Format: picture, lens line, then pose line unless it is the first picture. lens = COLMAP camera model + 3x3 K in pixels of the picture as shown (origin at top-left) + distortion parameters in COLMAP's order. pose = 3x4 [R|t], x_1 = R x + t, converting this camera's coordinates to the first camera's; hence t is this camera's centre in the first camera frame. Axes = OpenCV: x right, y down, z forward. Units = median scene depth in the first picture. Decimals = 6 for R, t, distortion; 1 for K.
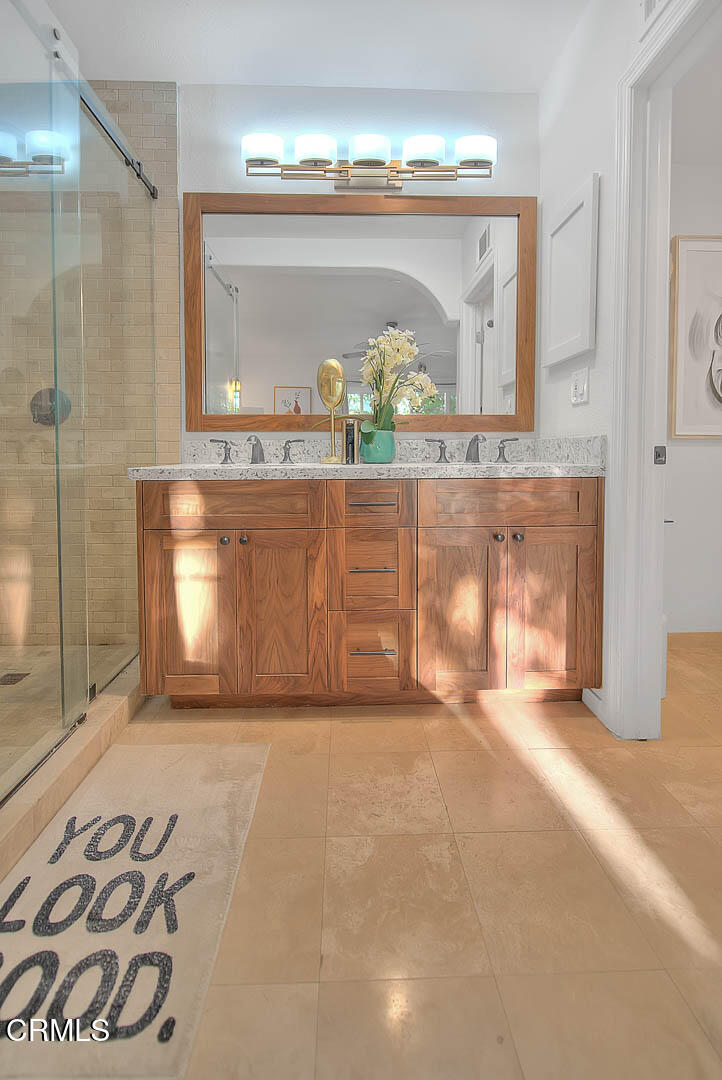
lens RADIAL K [[468.4, 0, 360.7], [0, 468.4, 467.3], [0, 0, 1]] dist [-0.014389, -0.000634]
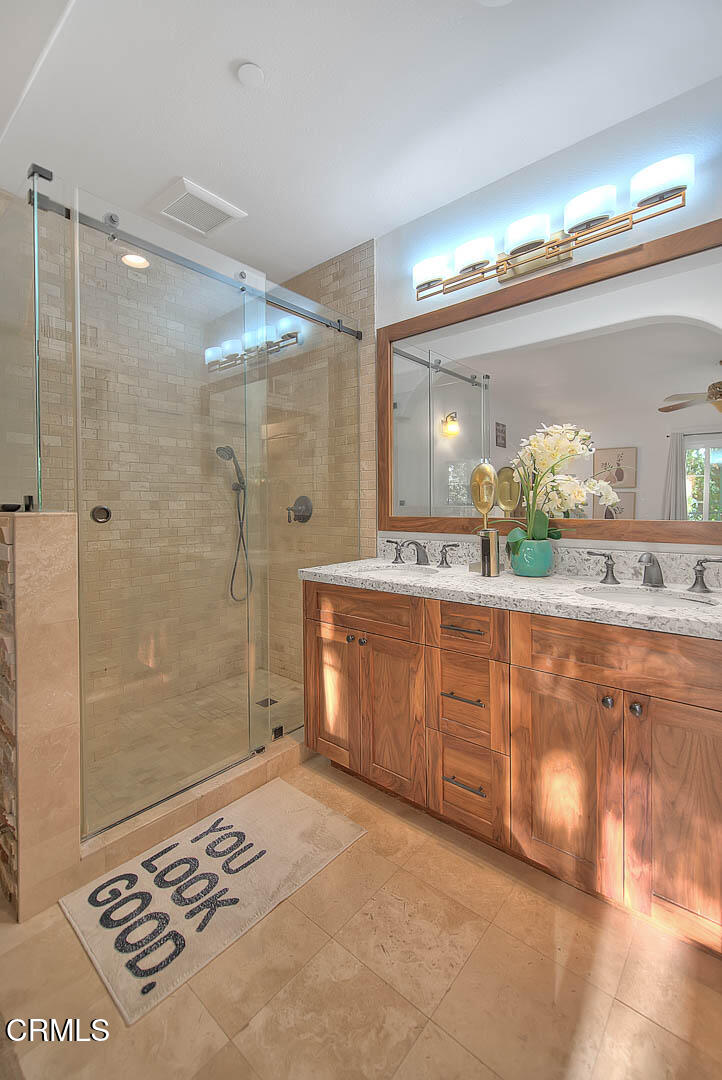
lens RADIAL K [[460.3, 0, 361.8], [0, 460.3, 510.7], [0, 0, 1]] dist [-0.012778, -0.000790]
pose [[0.740757, 0.003896, -0.671762, 0.500085], [-0.018366, 0.999727, -0.014455, -0.147019], [0.671522, 0.023045, 0.740626, 0.157511]]
